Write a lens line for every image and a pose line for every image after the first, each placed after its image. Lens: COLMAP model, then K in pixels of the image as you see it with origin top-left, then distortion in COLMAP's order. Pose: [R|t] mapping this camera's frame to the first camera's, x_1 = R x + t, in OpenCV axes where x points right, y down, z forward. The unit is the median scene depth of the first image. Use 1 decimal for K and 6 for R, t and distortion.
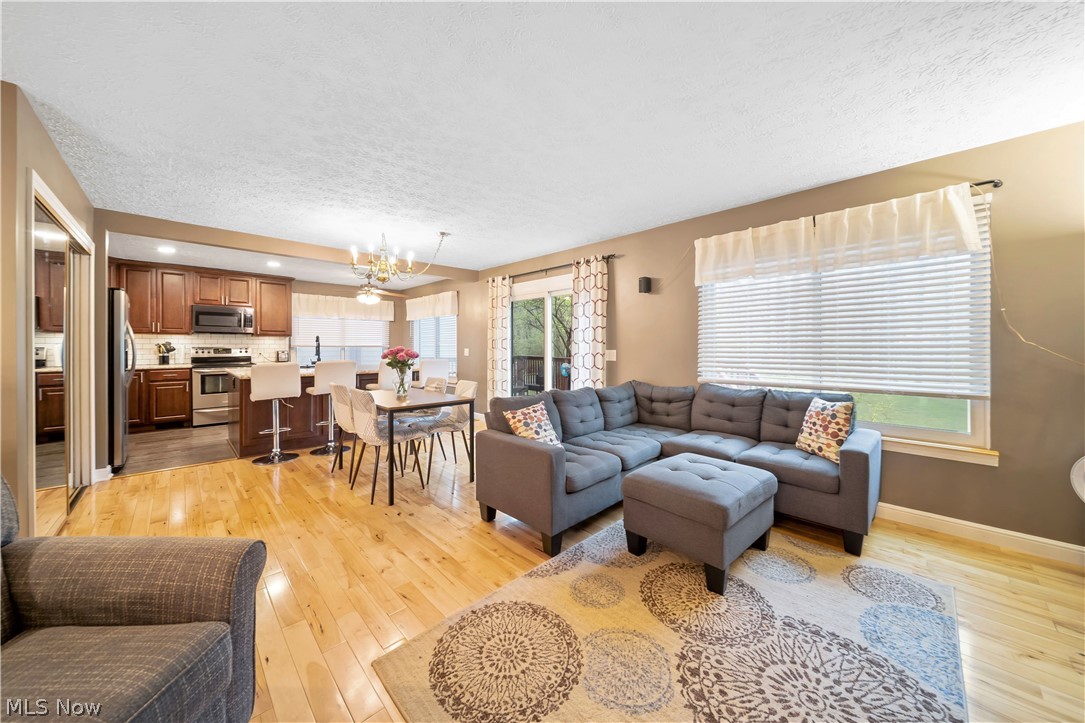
lens RADIAL K [[380.1, 0, 542.5], [0, 380.1, 347.4], [0, 0, 1]] dist [-0.000950, -0.000650]
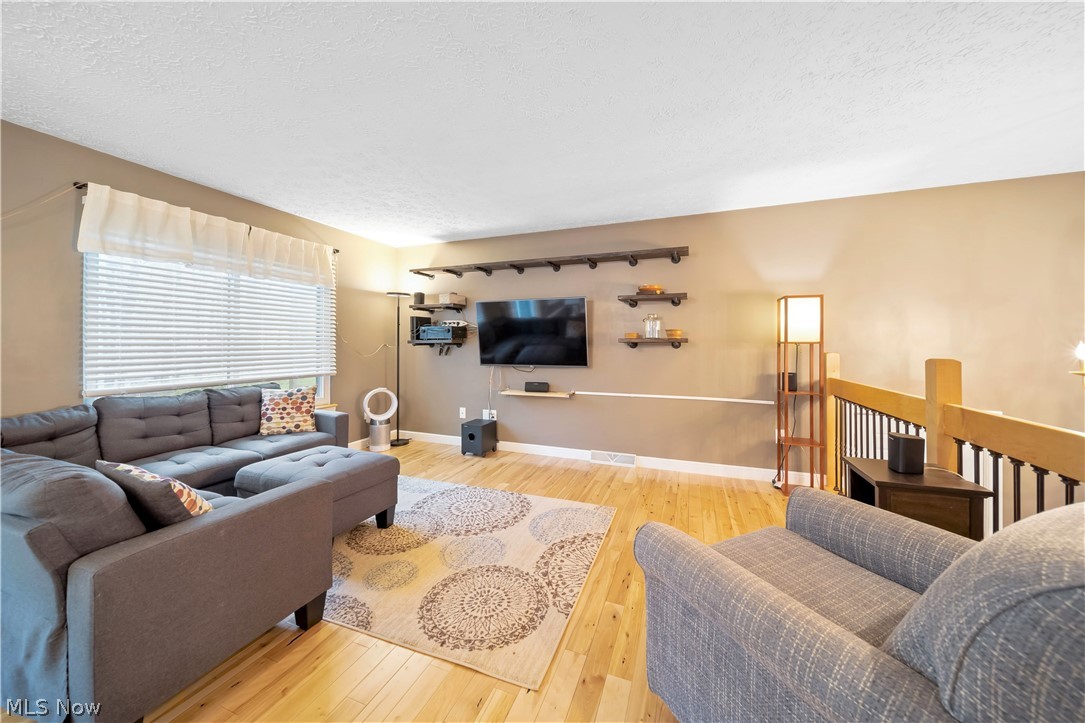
lens RADIAL K [[380.1, 0, 547.8], [0, 380.1, 340.2], [0, 0, 1]] dist [-0.000950, -0.000650]
pose [[-0.428941, 0.008364, 0.903294, -0.756950], [0.001299, 0.999962, -0.008642, -0.002969], [-0.903332, -0.002533, -0.428935, 0.802022]]
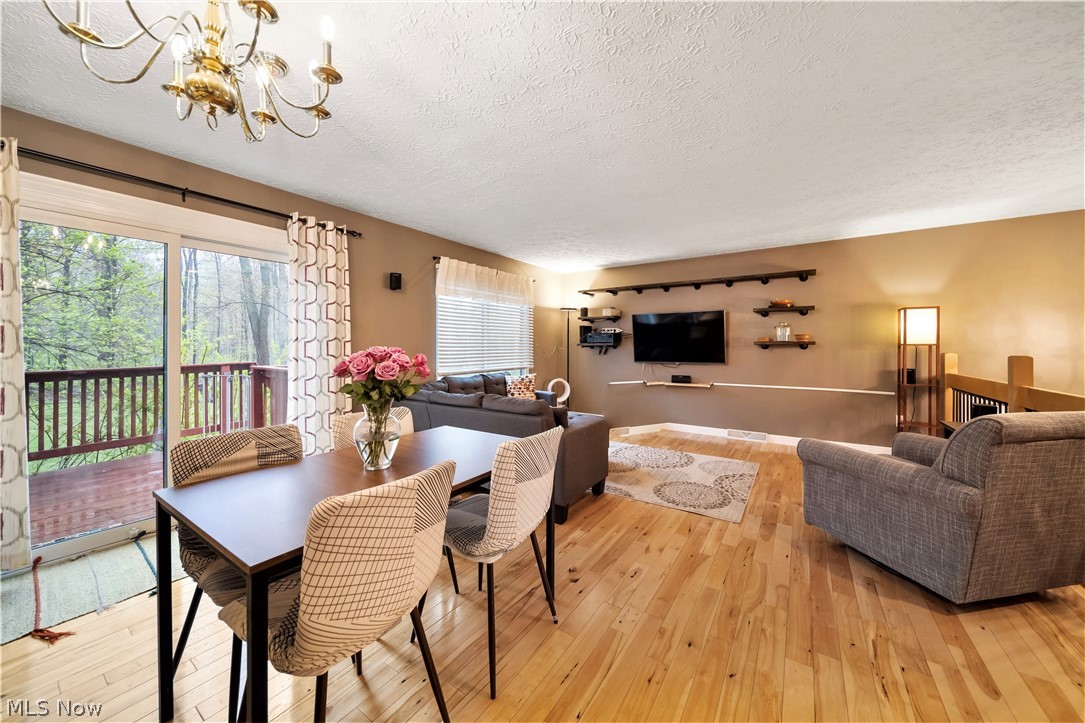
lens RADIAL K [[380.1, 0, 549.1], [0, 380.1, 346.2], [0, 0, 1]] dist [-0.000950, -0.000650]
pose [[-0.213845, -0.000085, 0.976868, -1.173812], [0.003049, 0.999995, 0.000755, -0.004210], [-0.976863, 0.003140, -0.213843, 1.319244]]
